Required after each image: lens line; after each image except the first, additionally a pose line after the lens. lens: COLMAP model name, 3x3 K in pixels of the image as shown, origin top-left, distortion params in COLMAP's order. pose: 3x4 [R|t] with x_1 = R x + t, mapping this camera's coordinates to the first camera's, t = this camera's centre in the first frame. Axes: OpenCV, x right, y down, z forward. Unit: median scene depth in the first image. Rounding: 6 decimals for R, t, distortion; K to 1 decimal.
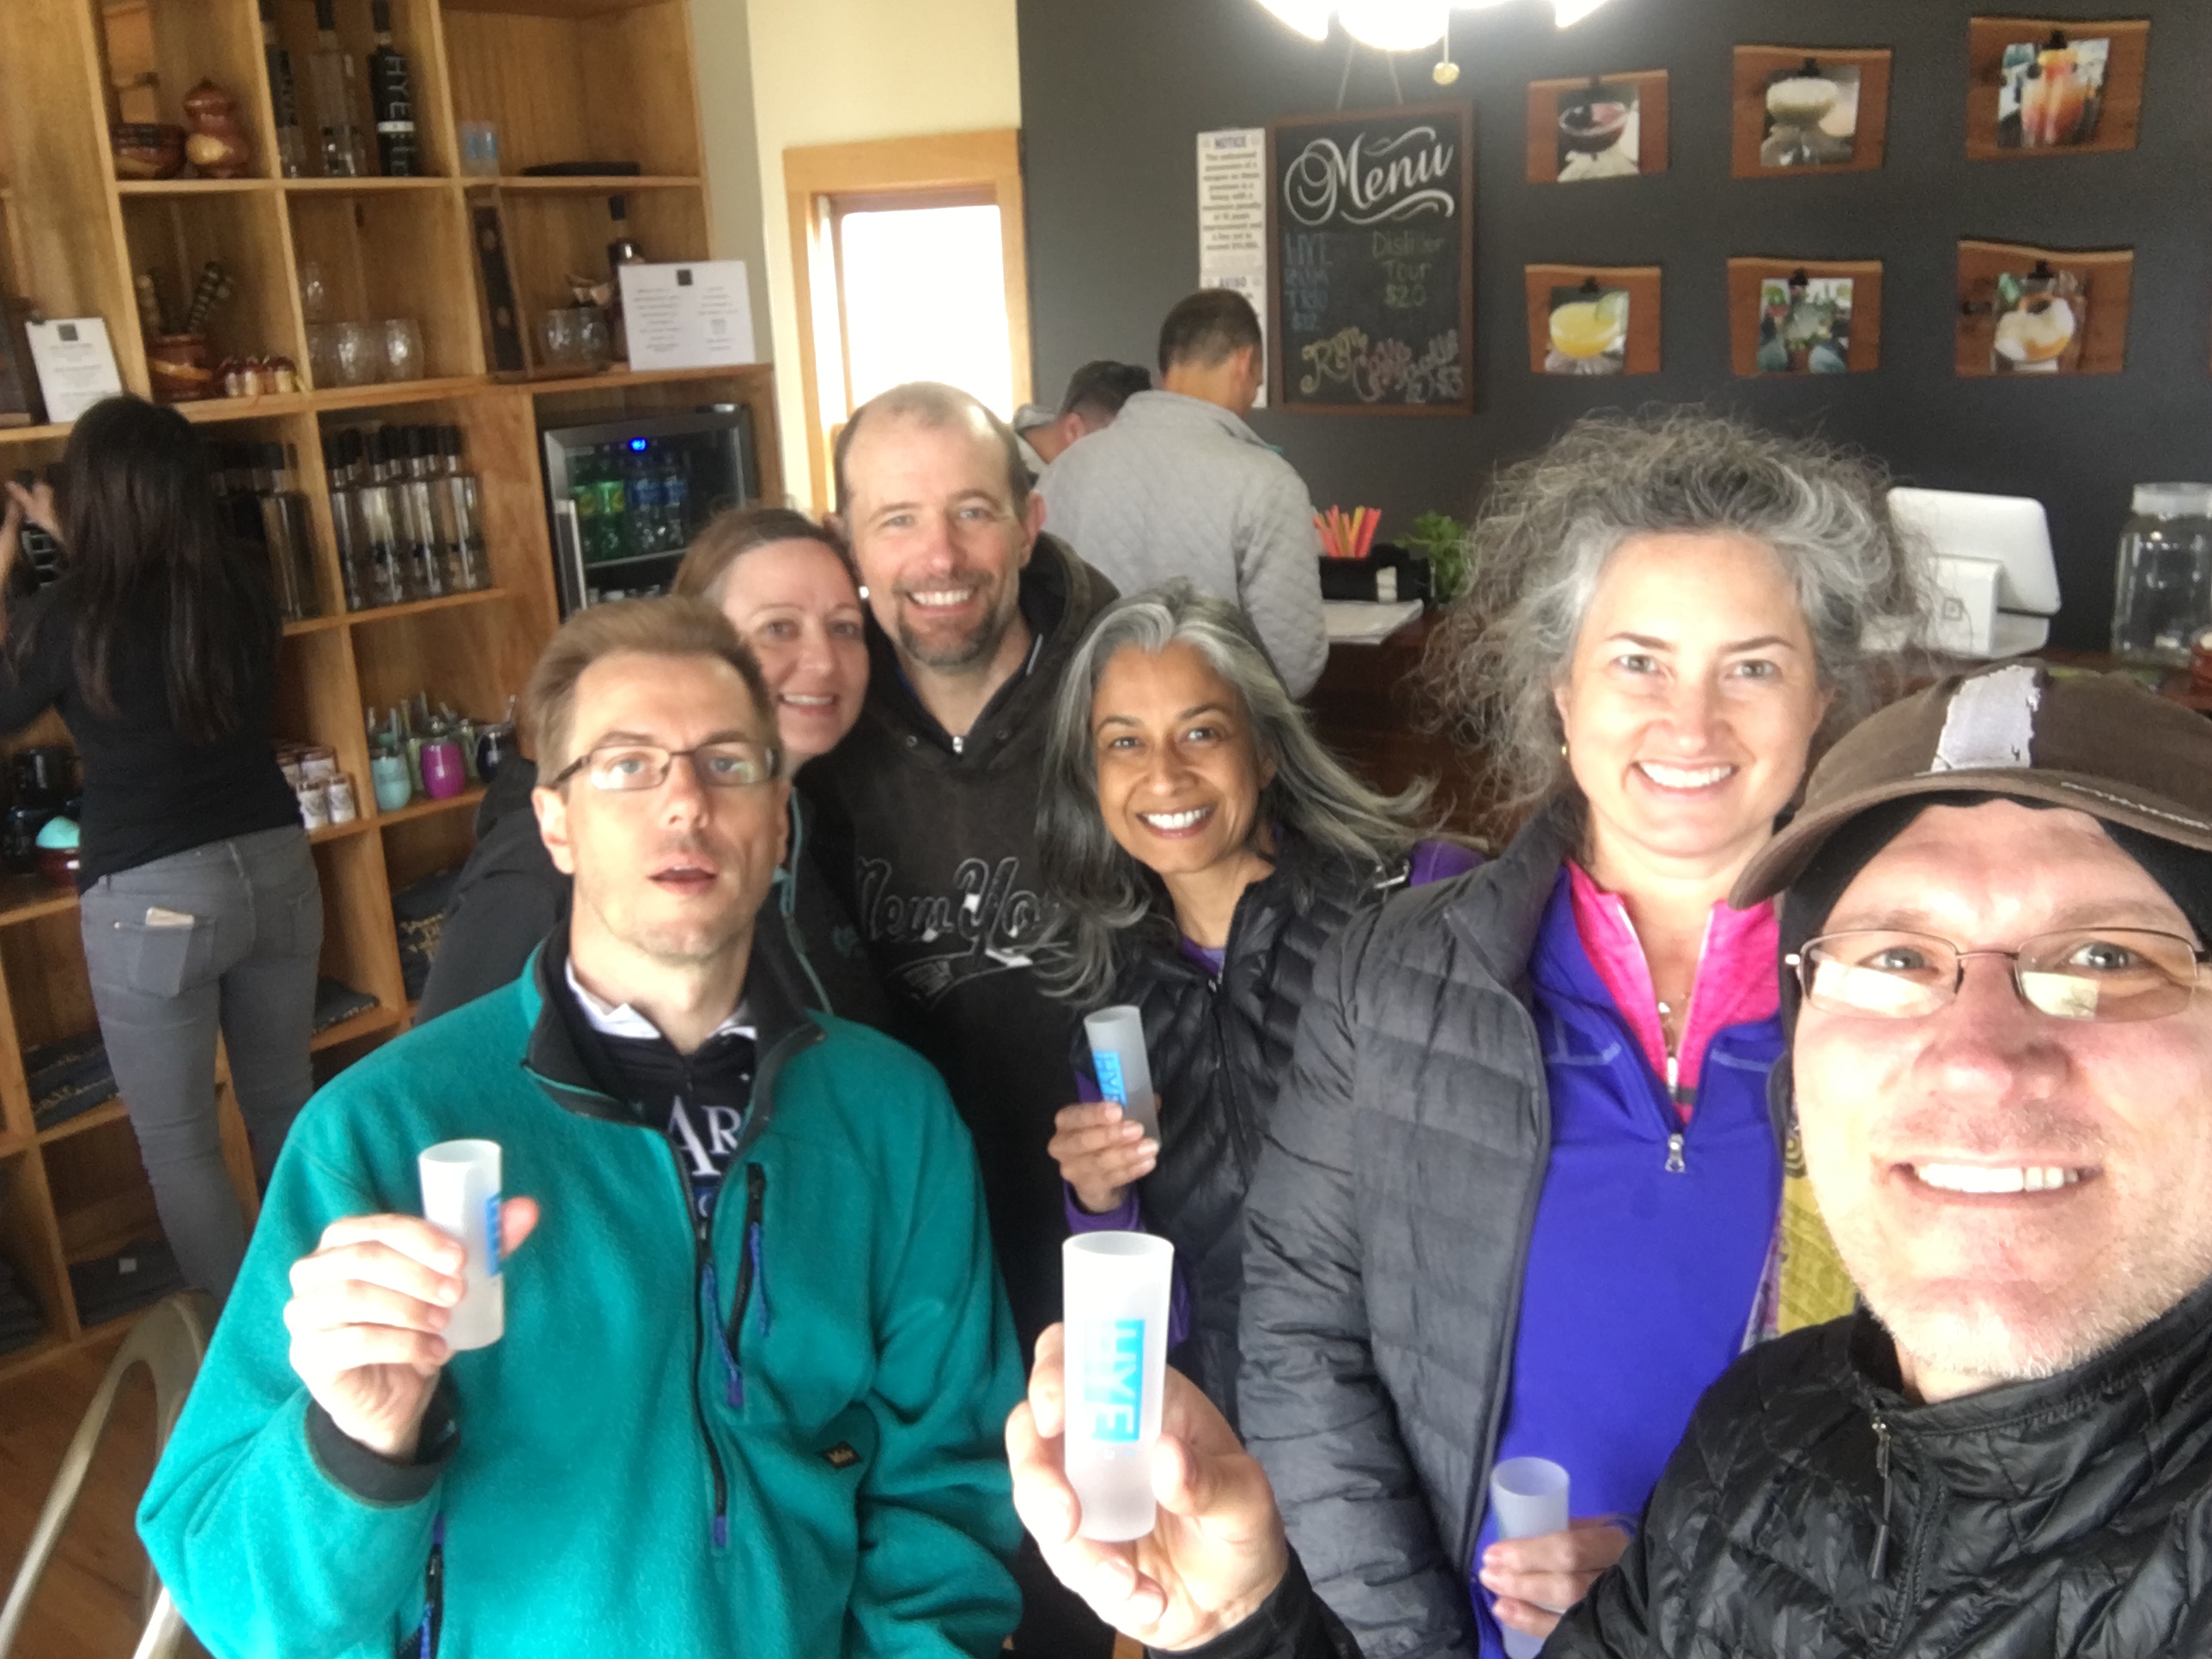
lens RADIAL K [[2003.6, 0, 1106.0], [0, 2003.6, 829.5], [0, 0, 1]] dist [0.067913, -0.176514]
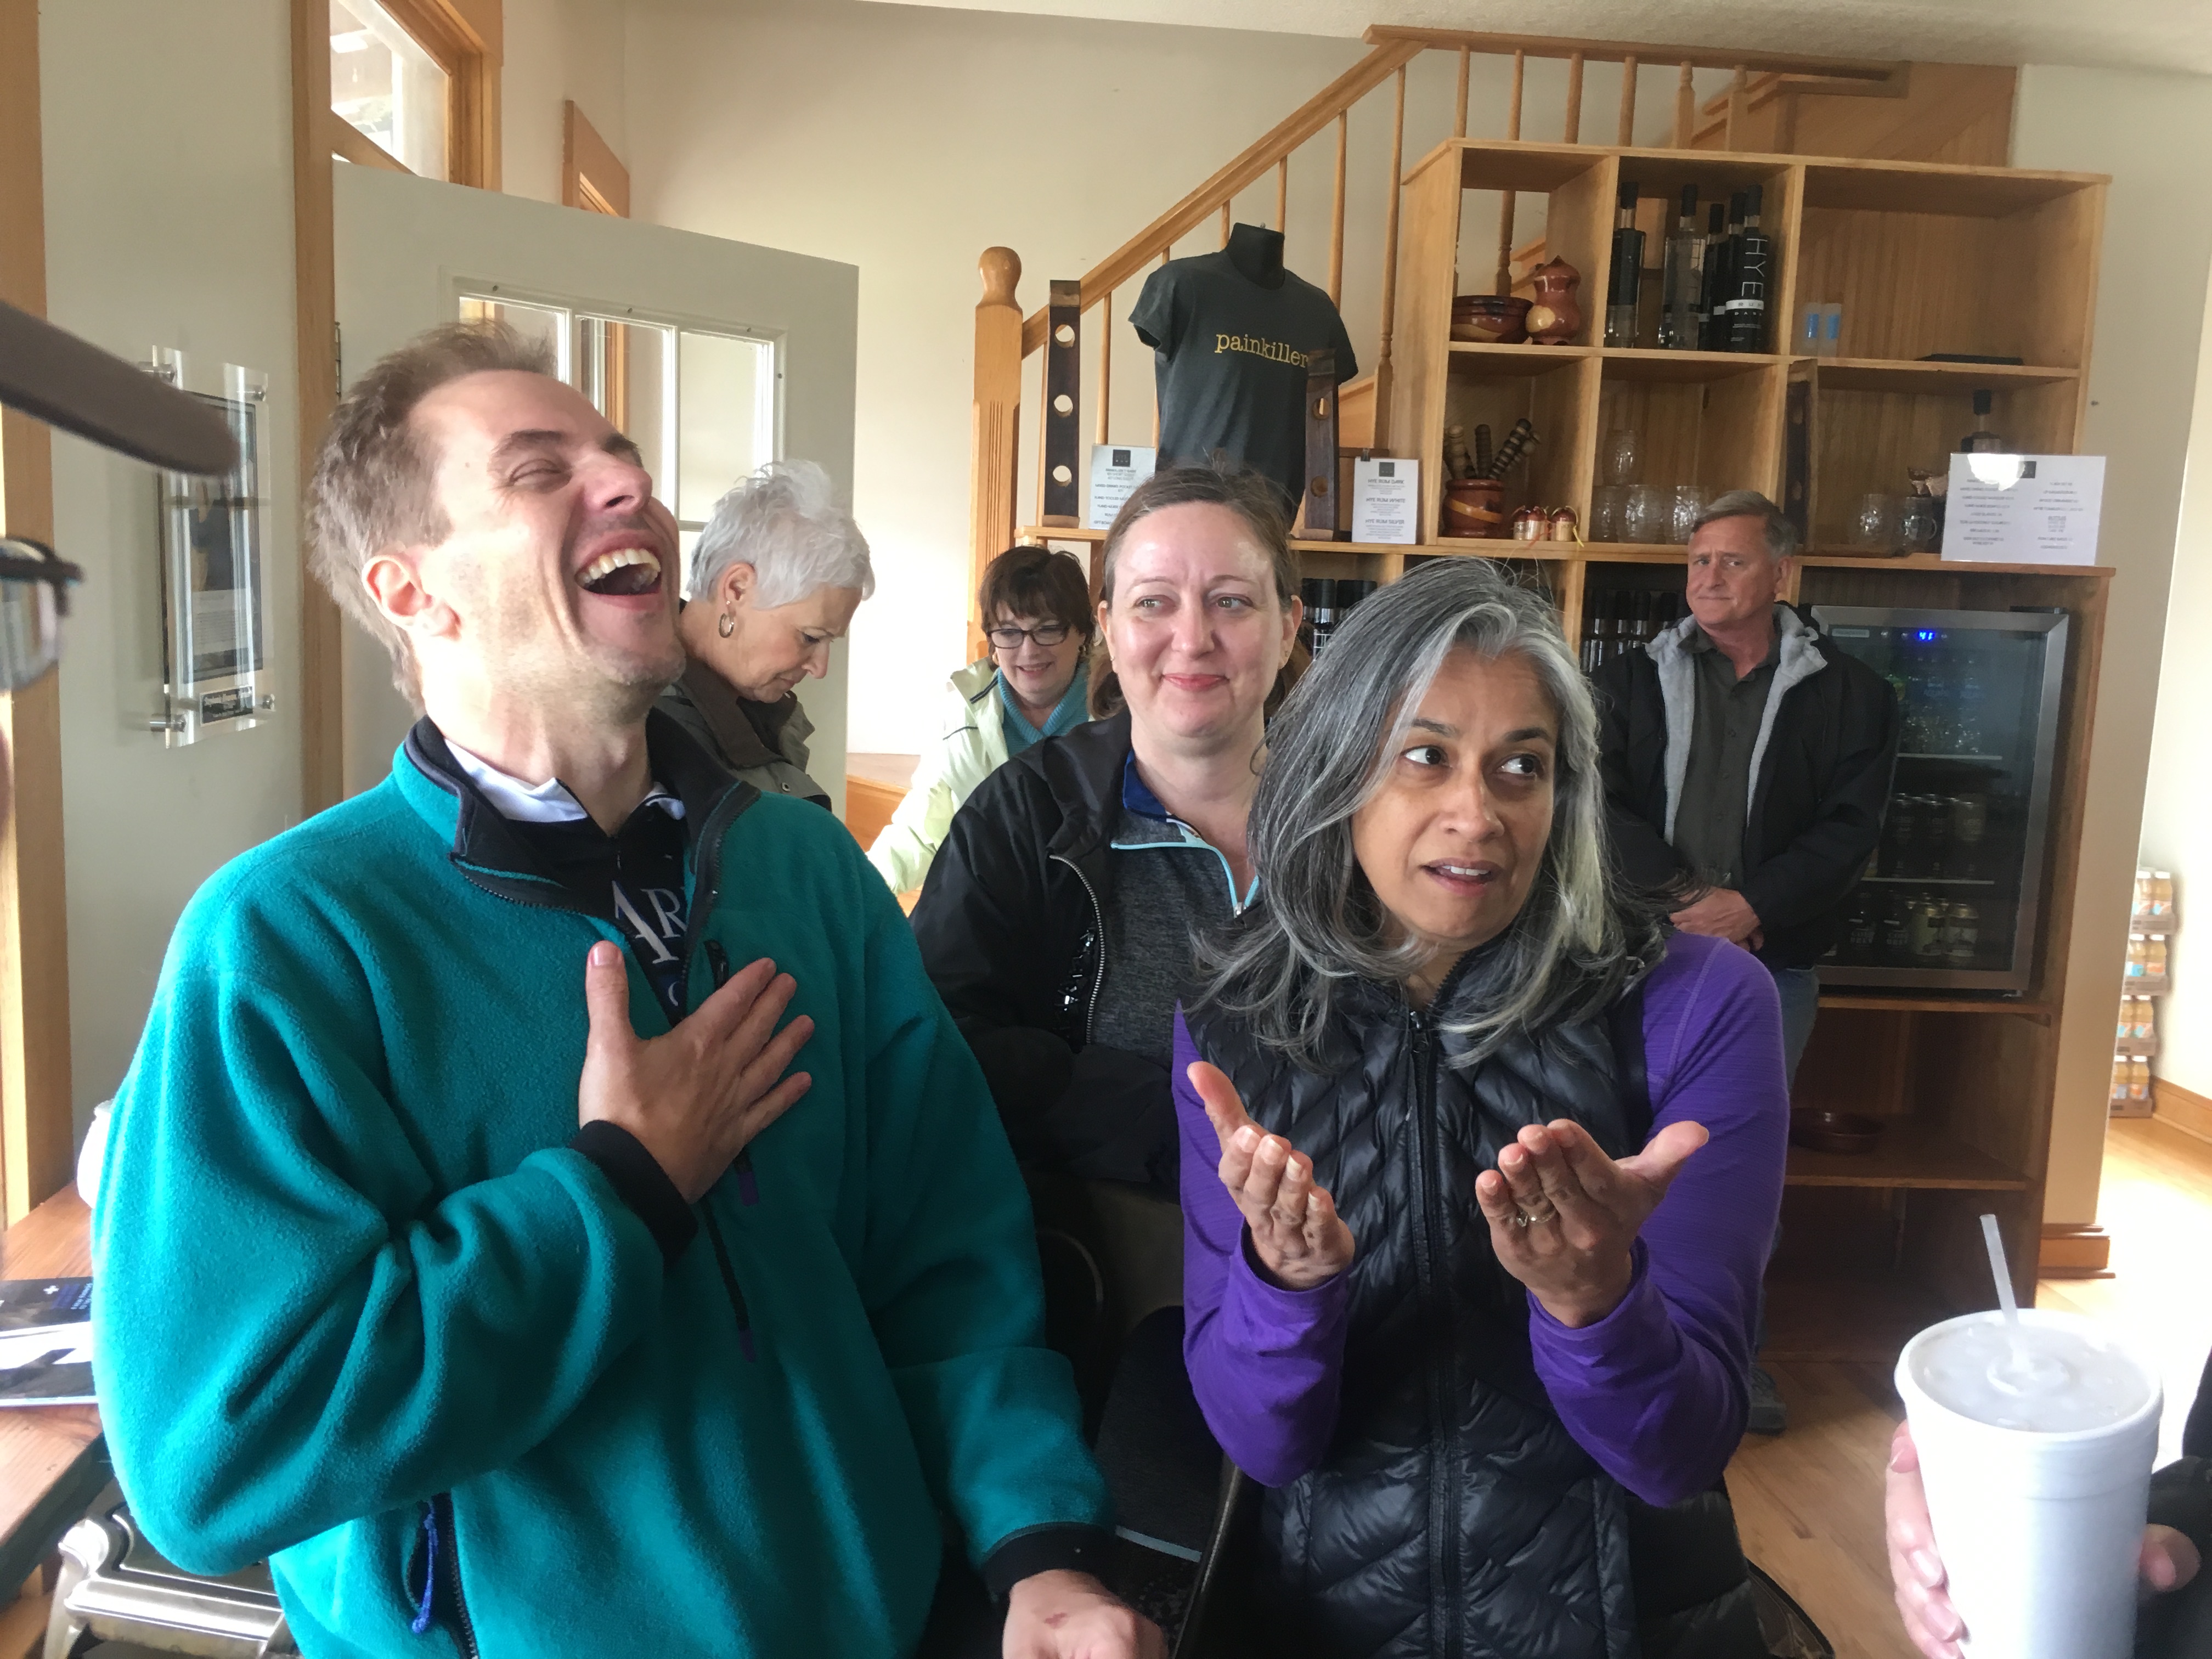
lens RADIAL K [[1879.0, 0, 1100.2], [0, 1879.0, 822.1], [0, 0, 1]] dist [0.079019, -0.128606]
pose [[0.689324, 0.166007, -0.705177, 0.127262], [-0.265537, 0.963545, -0.032738, 0.021028], [0.674035, 0.209818, 0.708275, 0.120631]]
